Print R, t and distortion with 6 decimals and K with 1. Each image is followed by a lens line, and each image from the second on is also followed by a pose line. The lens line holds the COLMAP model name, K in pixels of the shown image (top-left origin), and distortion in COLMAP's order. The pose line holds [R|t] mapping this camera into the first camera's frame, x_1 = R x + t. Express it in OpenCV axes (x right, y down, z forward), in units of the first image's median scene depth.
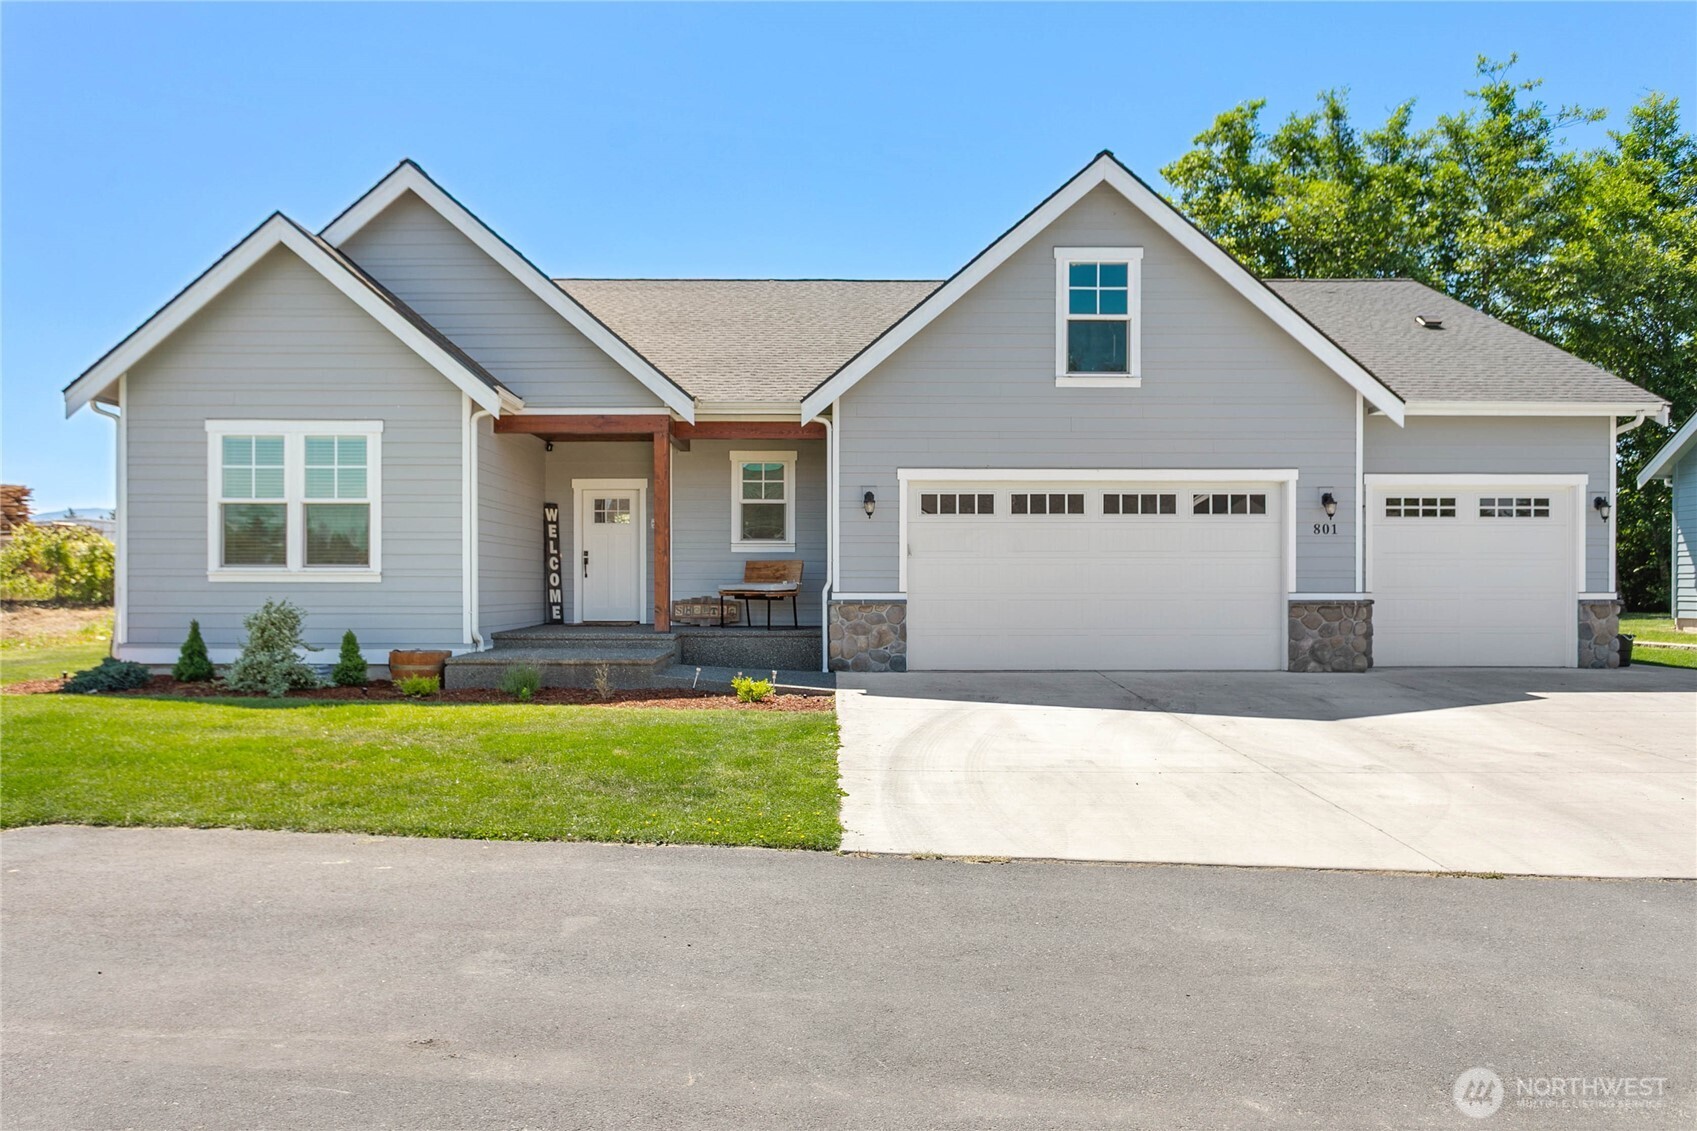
lens RADIAL K [[1176.8, 0, 844.4], [0, 1176.8, 574.1], [0, 0, 1]] dist [0.004839, -0.004958]
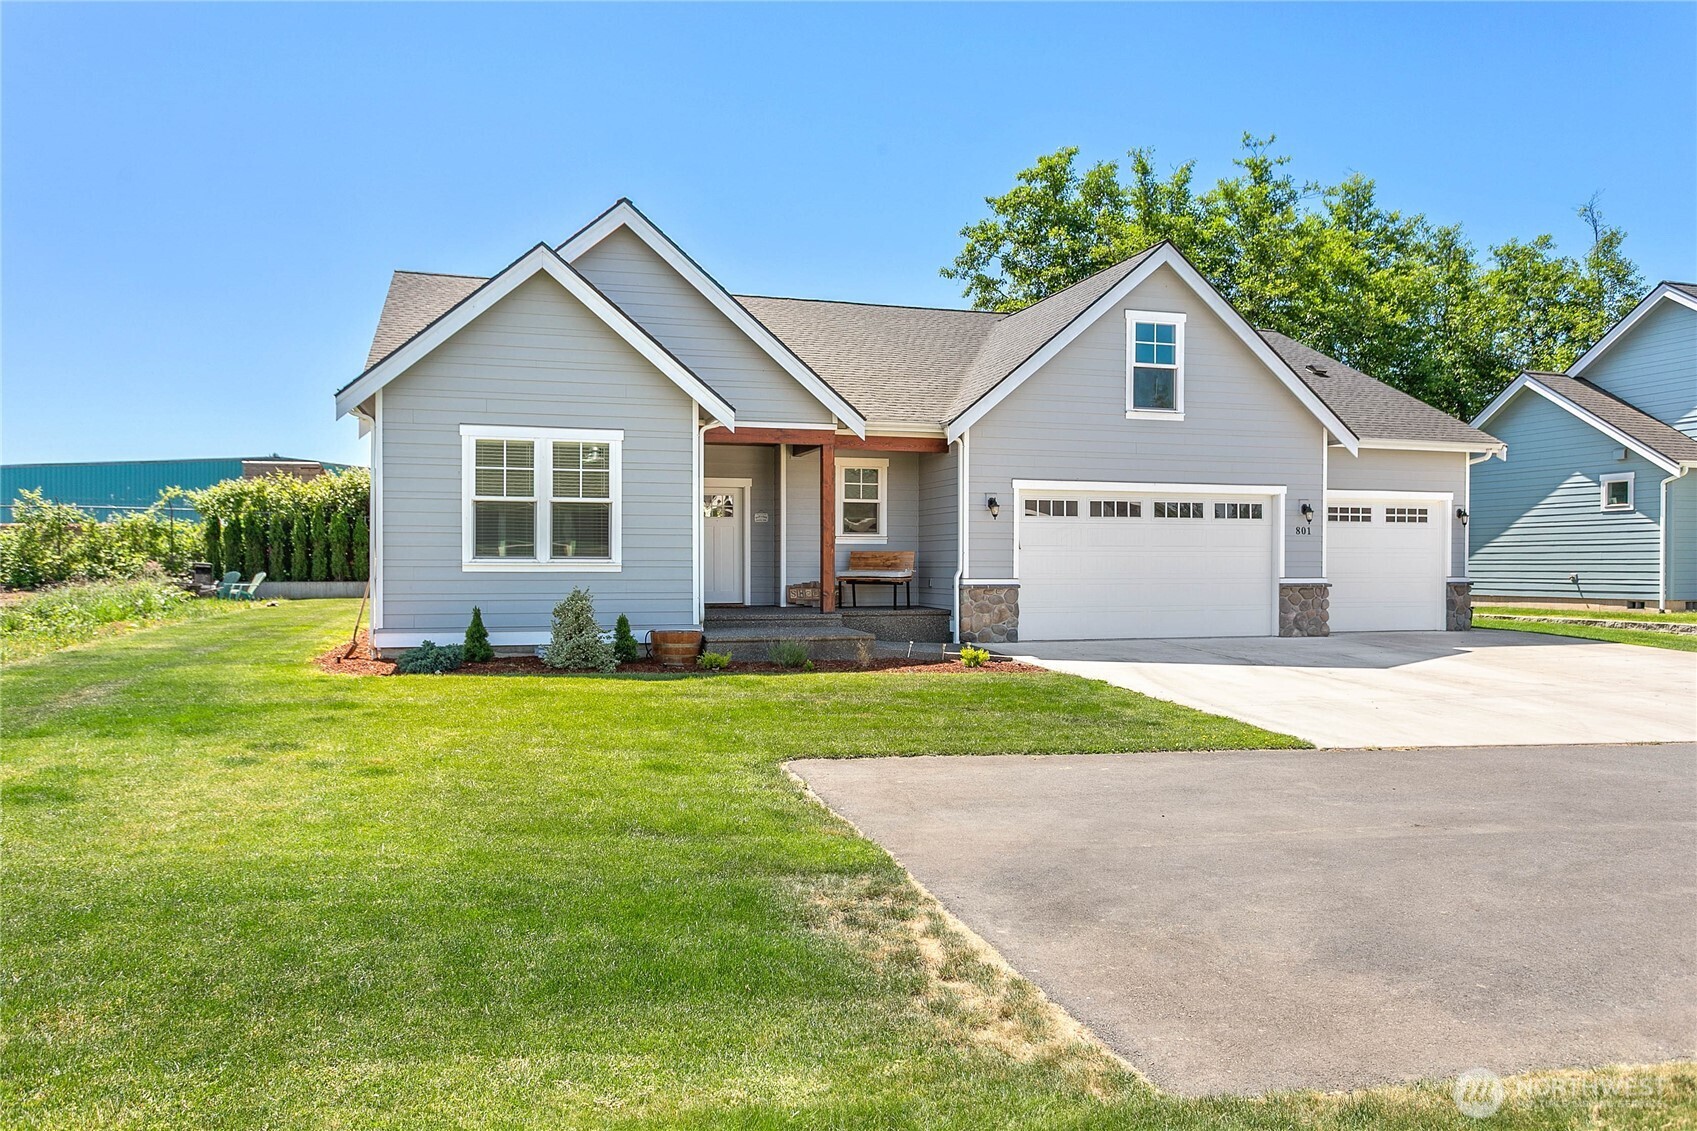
lens RADIAL K [[1176.8, 0, 854.1], [0, 1176.8, 565.9], [0, 0, 1]] dist [0.004839, -0.004958]
pose [[0.958532, -0.000120, 0.284984, -0.465406], [-0.004449, 0.999872, 0.015383, -0.016255], [-0.284949, -0.016013, 0.958409, -0.148097]]
